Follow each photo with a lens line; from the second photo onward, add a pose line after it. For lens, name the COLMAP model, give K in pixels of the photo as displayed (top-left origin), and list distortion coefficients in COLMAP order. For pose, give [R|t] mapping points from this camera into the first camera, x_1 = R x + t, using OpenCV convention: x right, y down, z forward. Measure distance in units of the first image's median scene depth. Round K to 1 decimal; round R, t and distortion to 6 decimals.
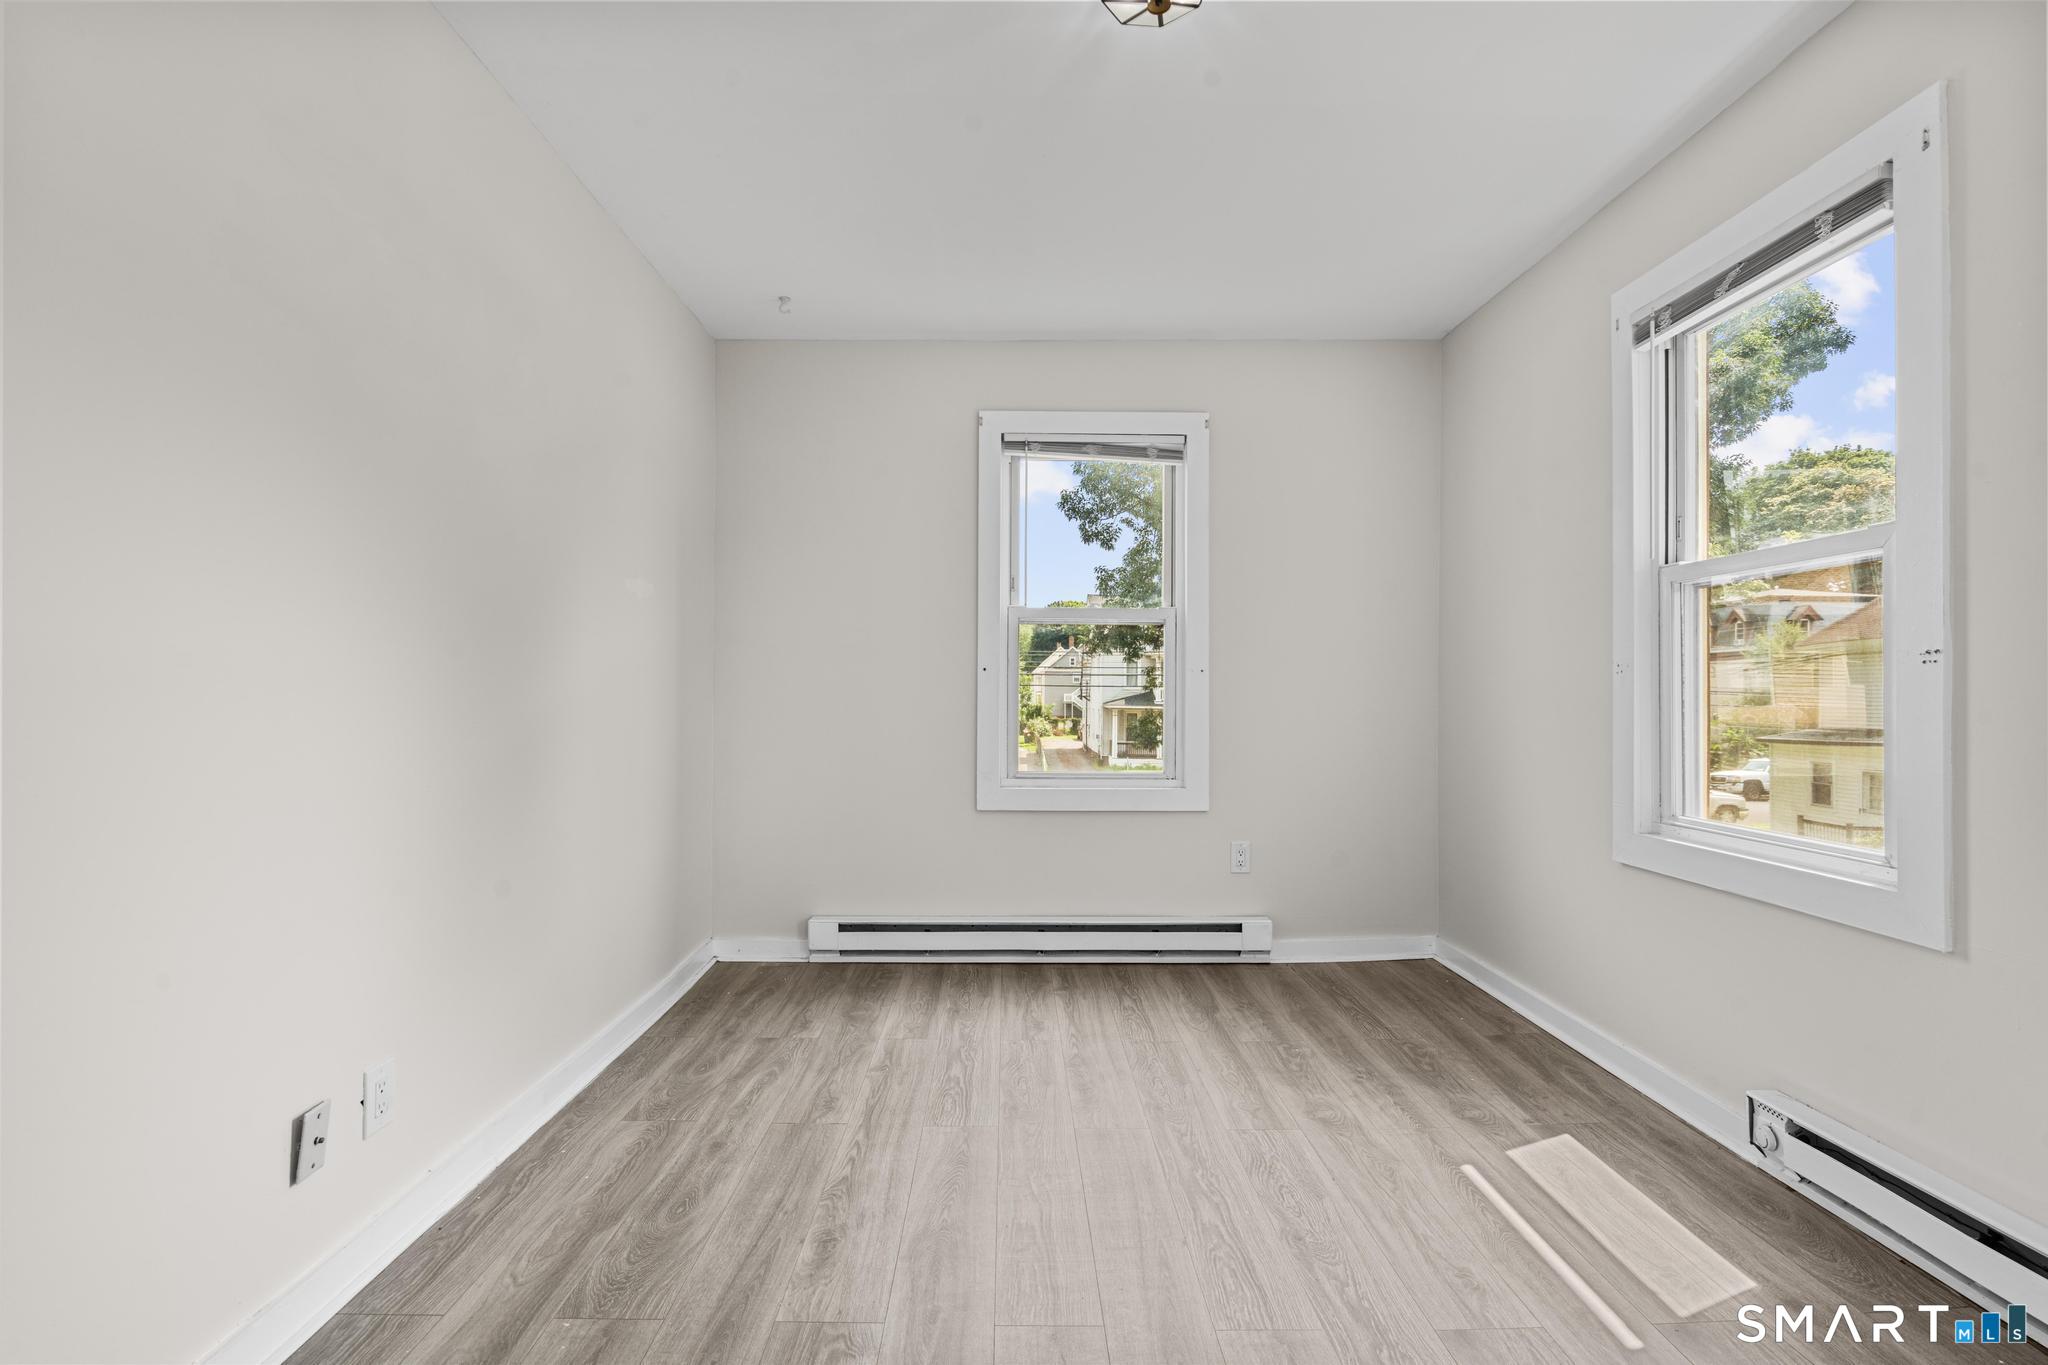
lens RADIAL K [[926.9, 0, 1032.0], [0, 926.9, 693.4], [0, 0, 1]] dist [-0.002565, 0.000572]
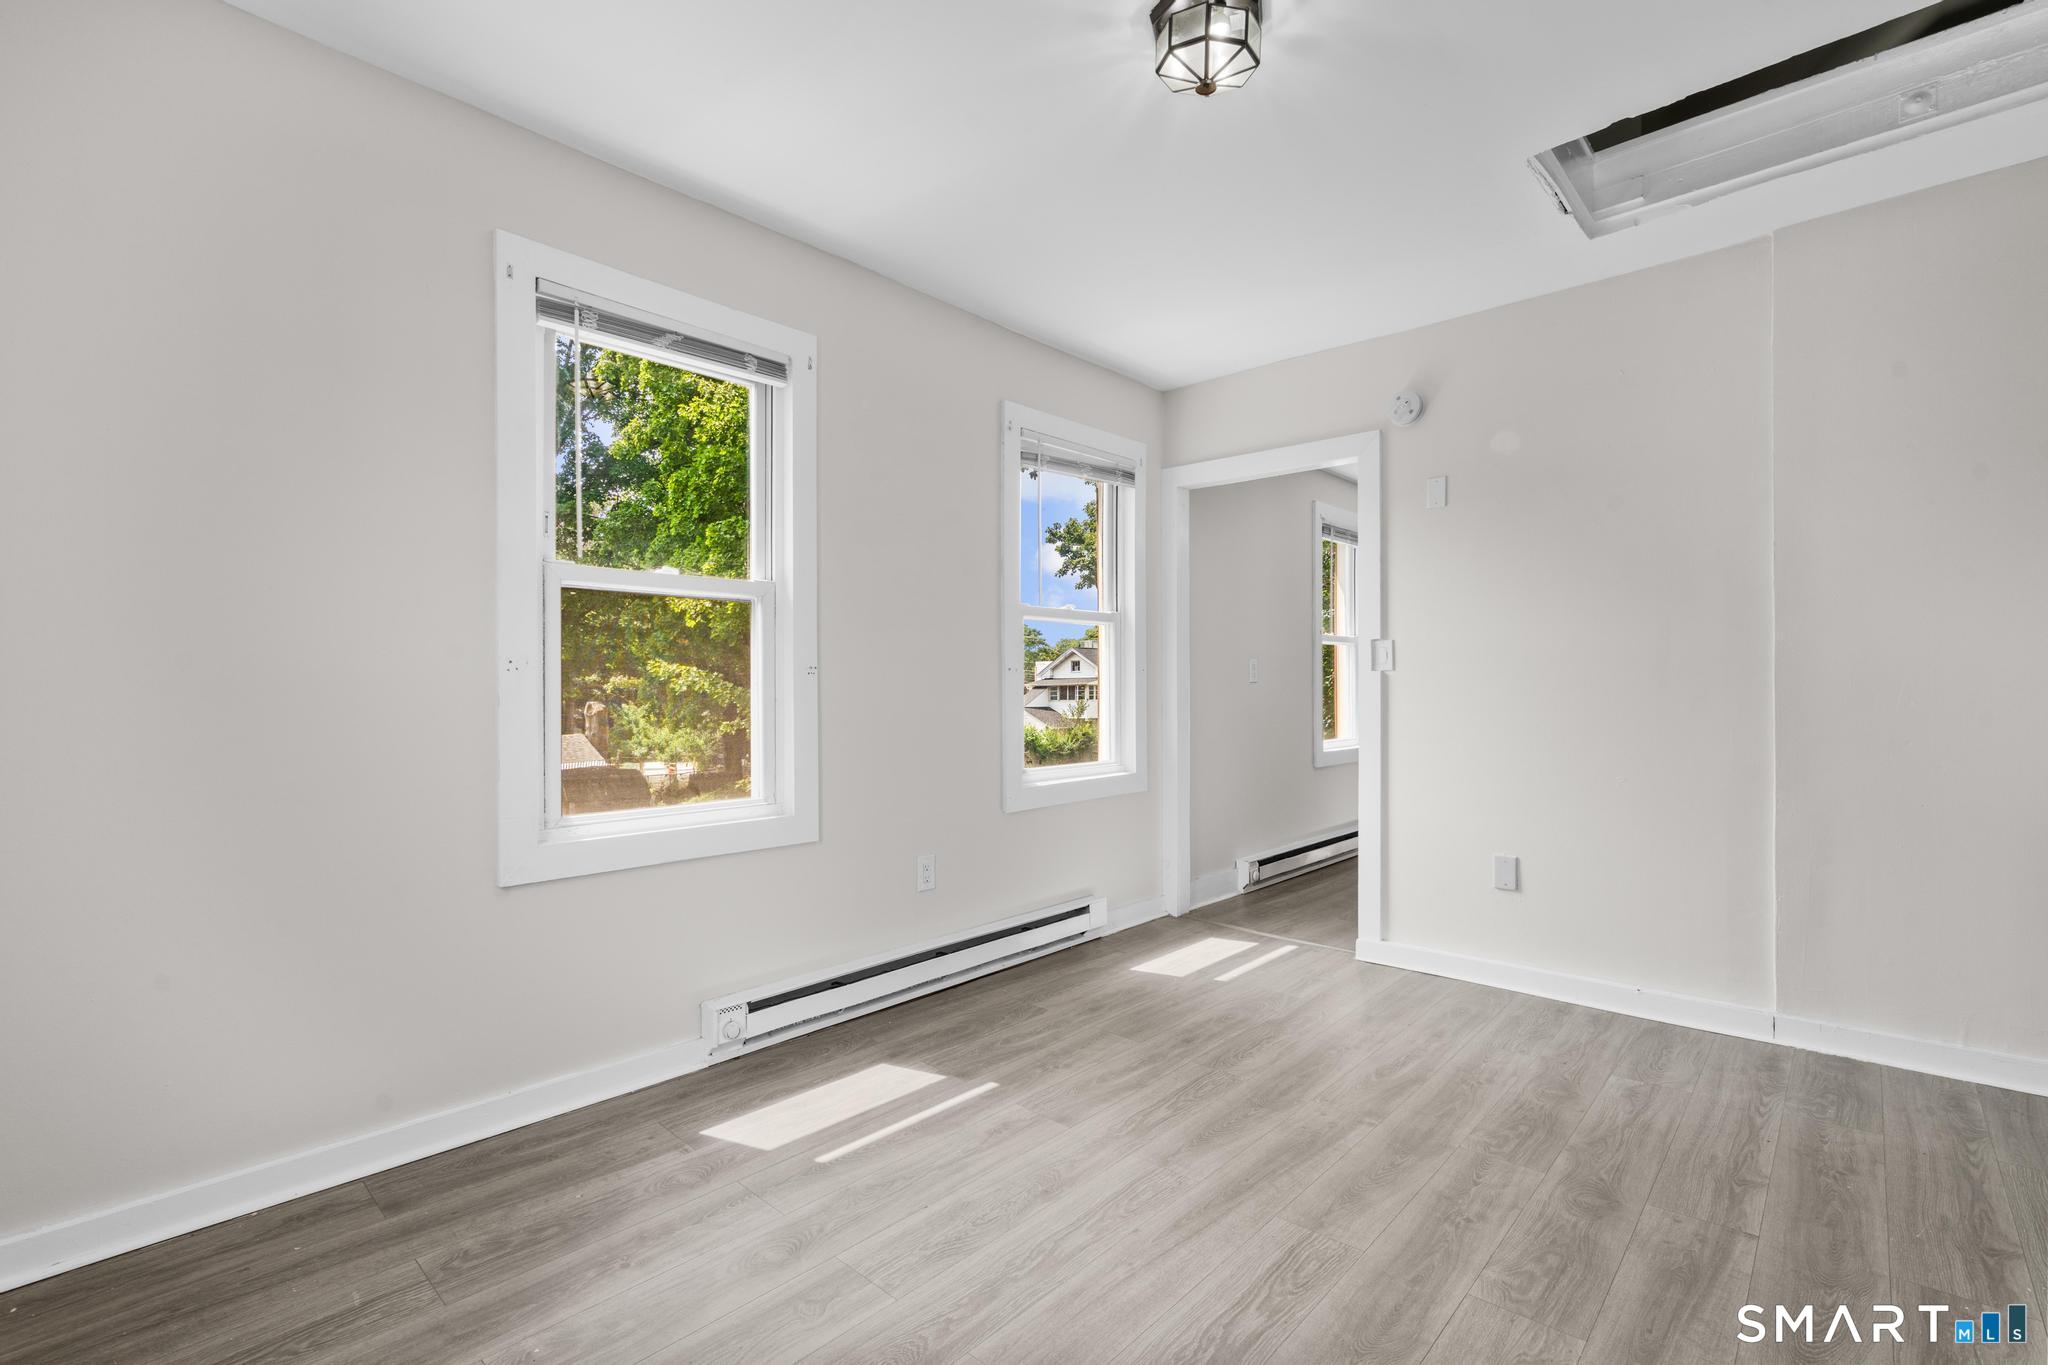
lens RADIAL K [[919.8, 0, 1024.0], [0, 919.8, 682.5], [0, 0, 1]] dist [-0.001671, 0.000092]
pose [[-0.723474, 0.003364, 0.690343, -0.308524], [-0.000274, 0.999987, -0.005160, -0.004669], [-0.690351, -0.003922, -0.723464, 1.254008]]
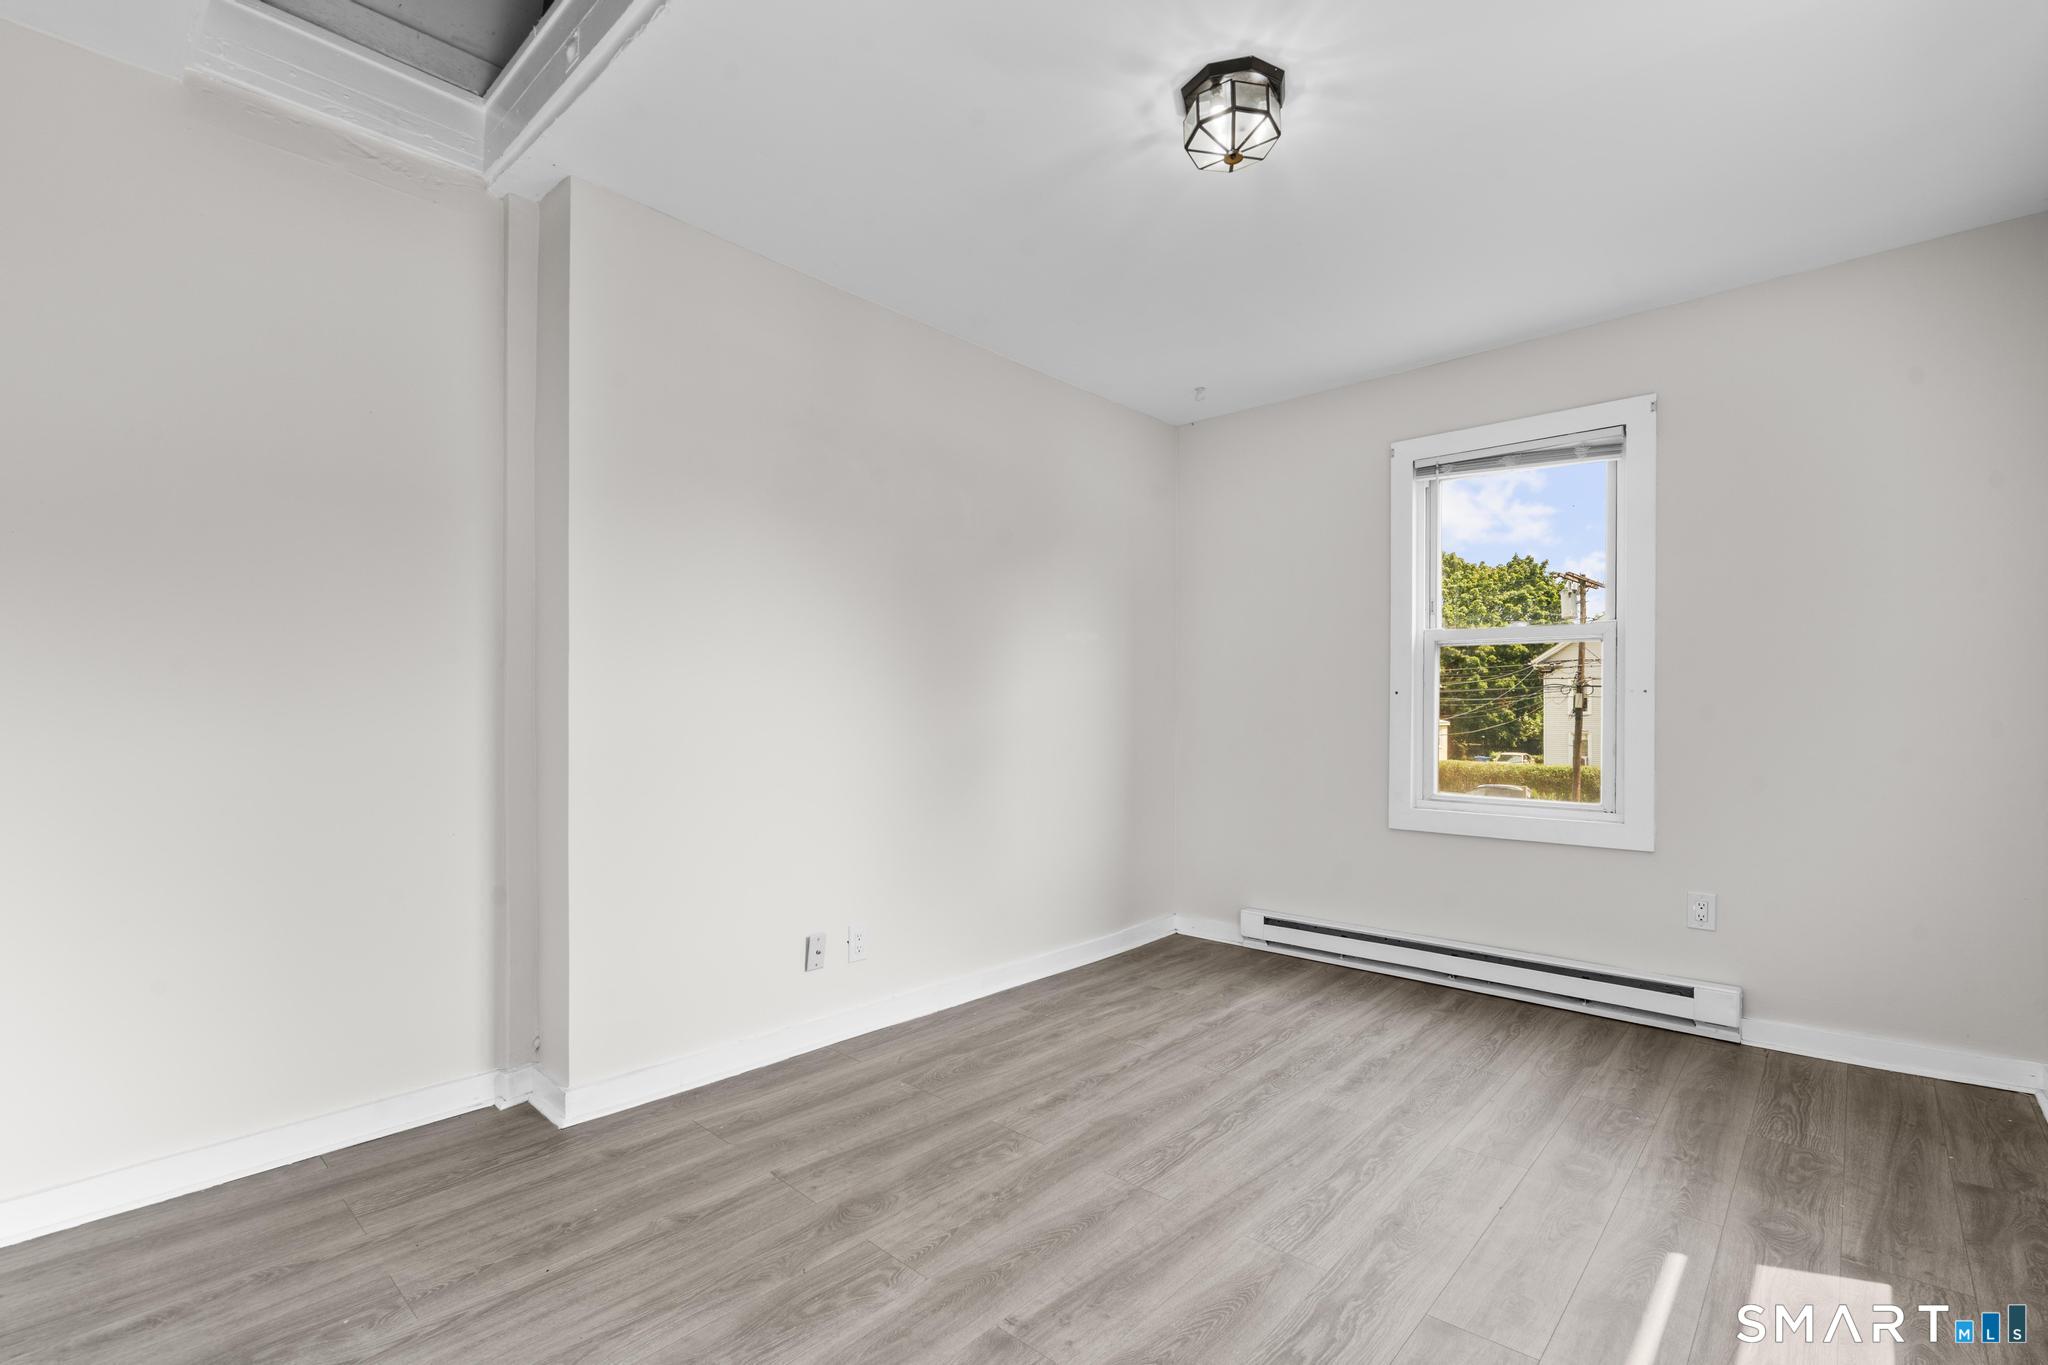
lens RADIAL K [[937.3, 0, 1021.4], [0, 937.3, 716.6], [0, 0, 1]] dist [0.002192, 0.000907]
pose [[0.726676, 0.002676, -0.686976, 0.499444], [-0.000235, 0.999993, 0.003647, -0.004431], [0.686981, -0.002489, 0.726671, -0.064785]]
